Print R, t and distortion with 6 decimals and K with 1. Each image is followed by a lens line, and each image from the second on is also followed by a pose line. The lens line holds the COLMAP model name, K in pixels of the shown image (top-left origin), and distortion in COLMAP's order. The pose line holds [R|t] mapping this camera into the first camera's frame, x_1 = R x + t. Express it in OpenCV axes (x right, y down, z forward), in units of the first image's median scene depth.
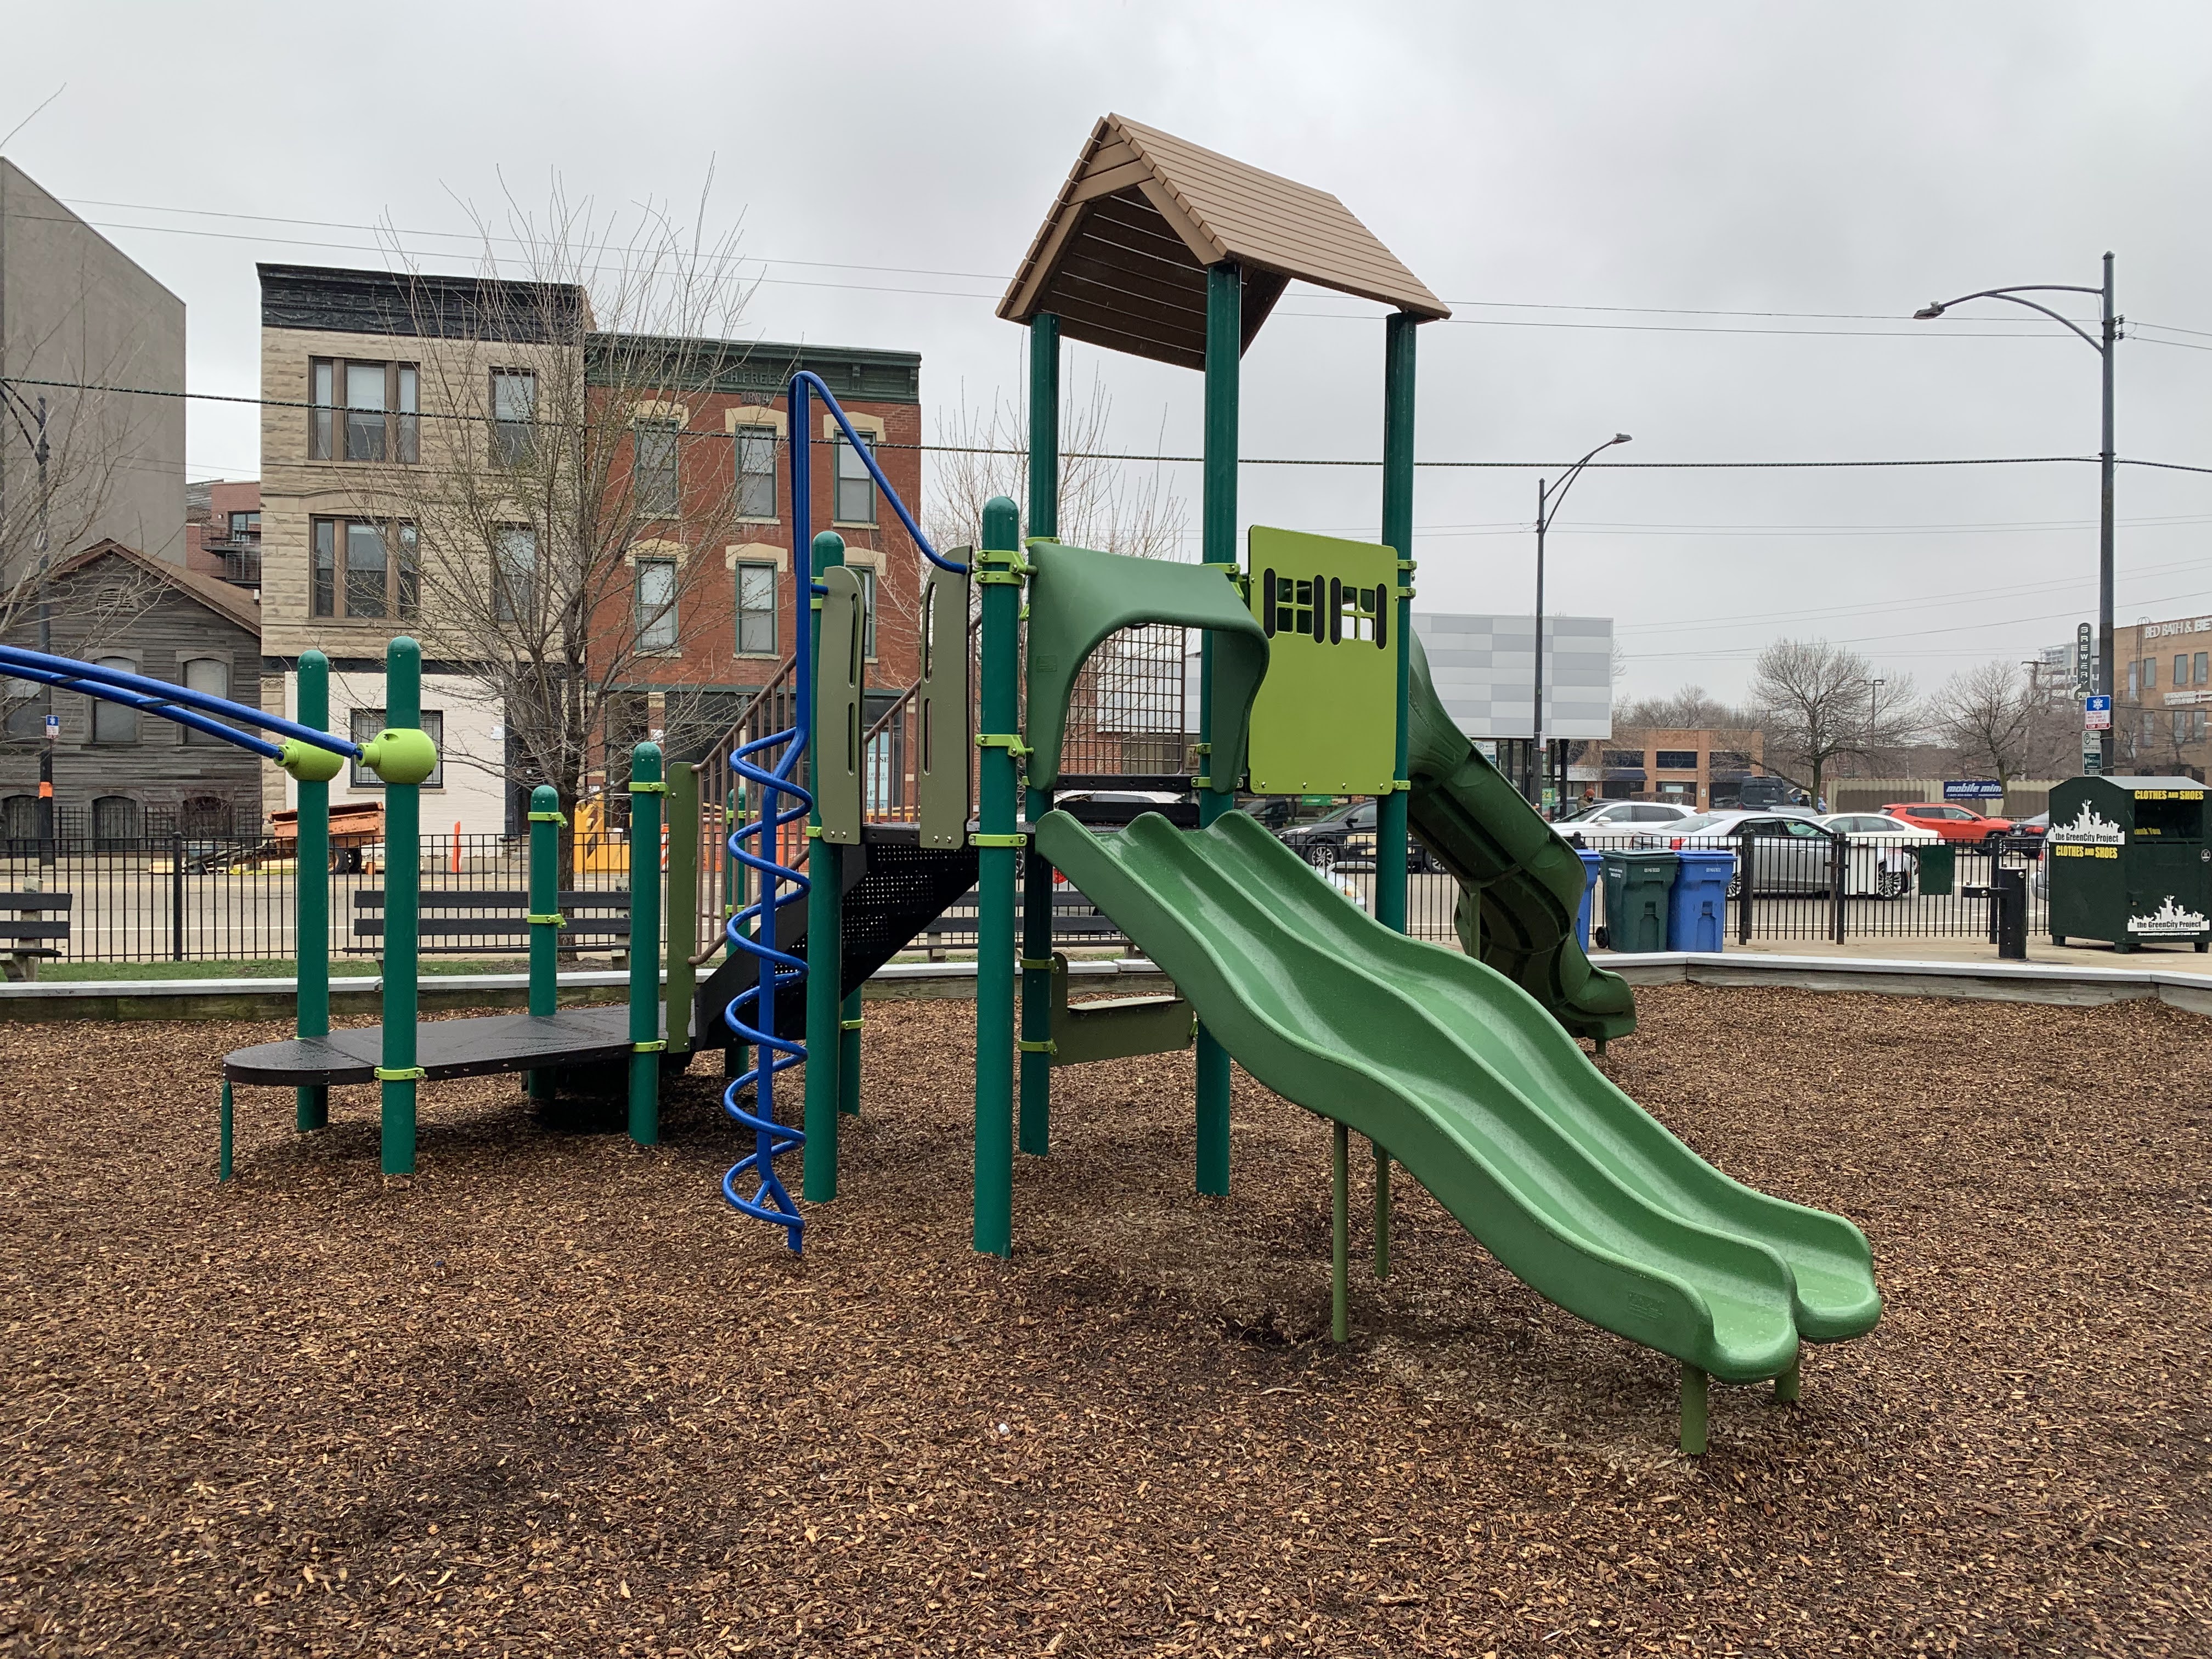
lens RADIAL K [[1680.3, 0, 1126.3], [0, 1680.3, 807.5], [0, 0, 1]] dist [0.020770, -0.012751]
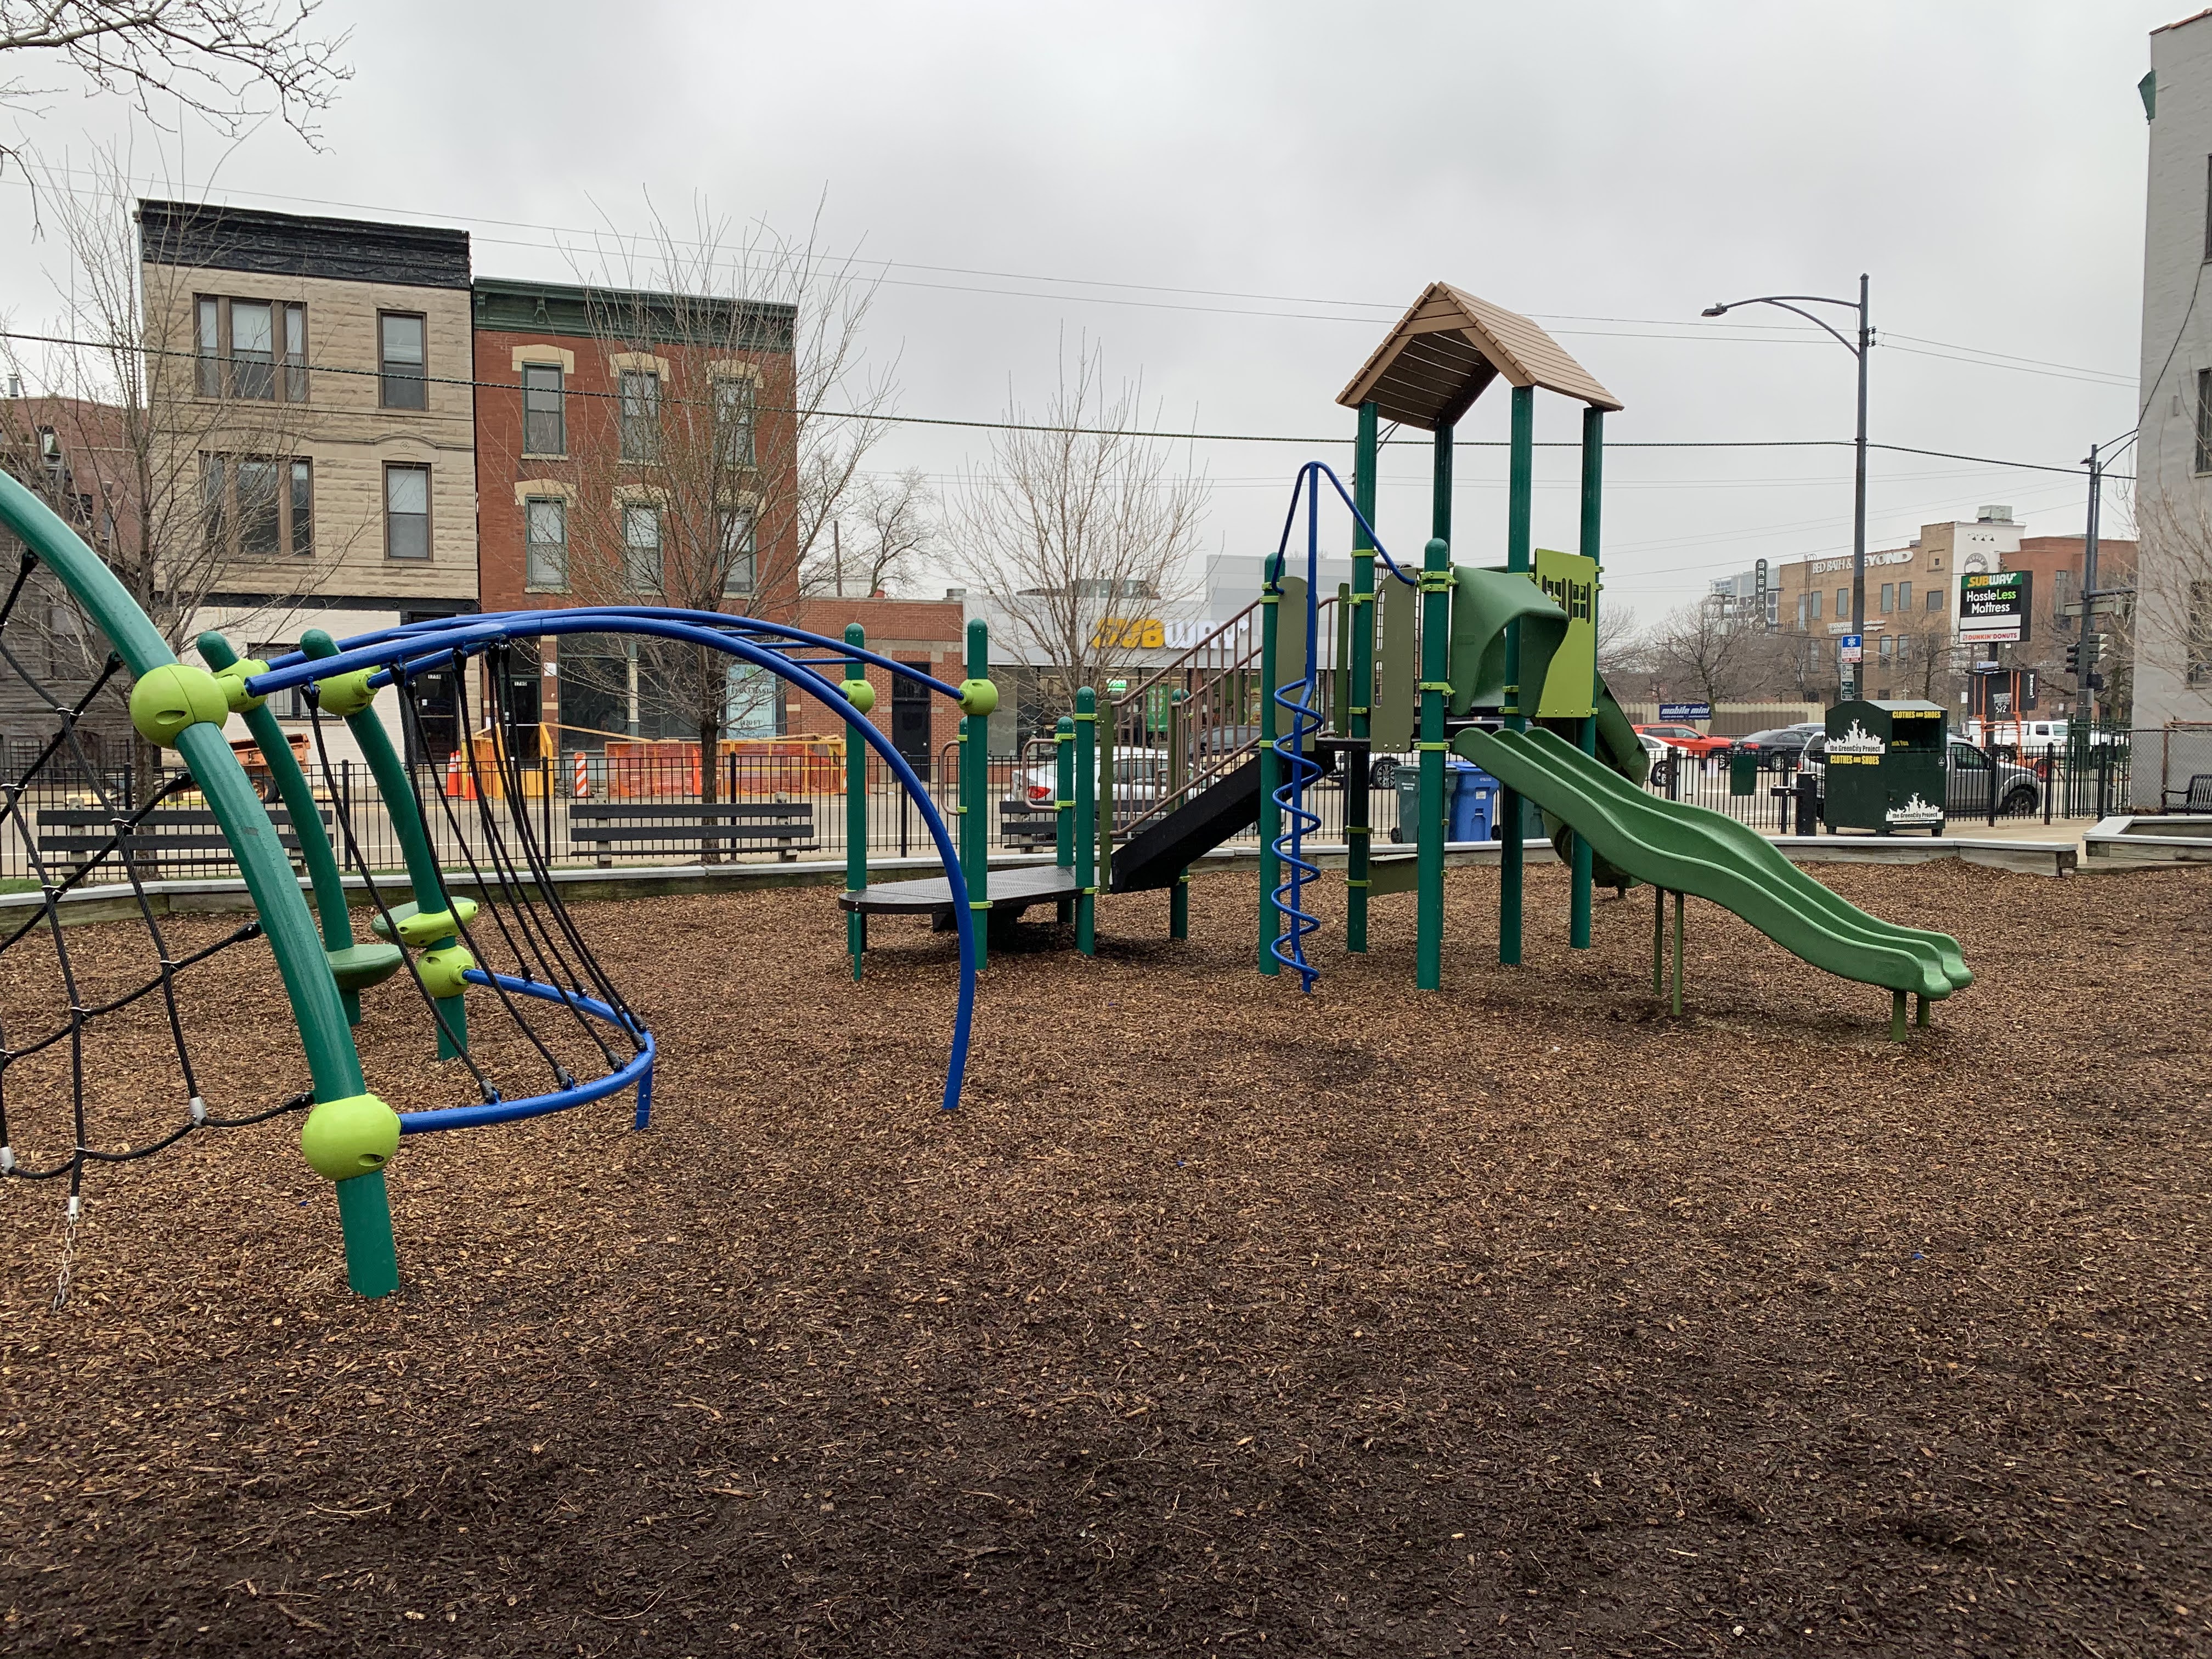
lens RADIAL K [[1680.3, 0, 1093.8], [0, 1680.3, 812.9], [0, 0, 1]] dist [0.020770, -0.012751]
pose [[0.988691, -0.015572, 0.149155, -0.186077], [0.008587, 0.998841, 0.047360, 0.001118], [-0.149719, -0.045543, 0.987679, -0.169614]]
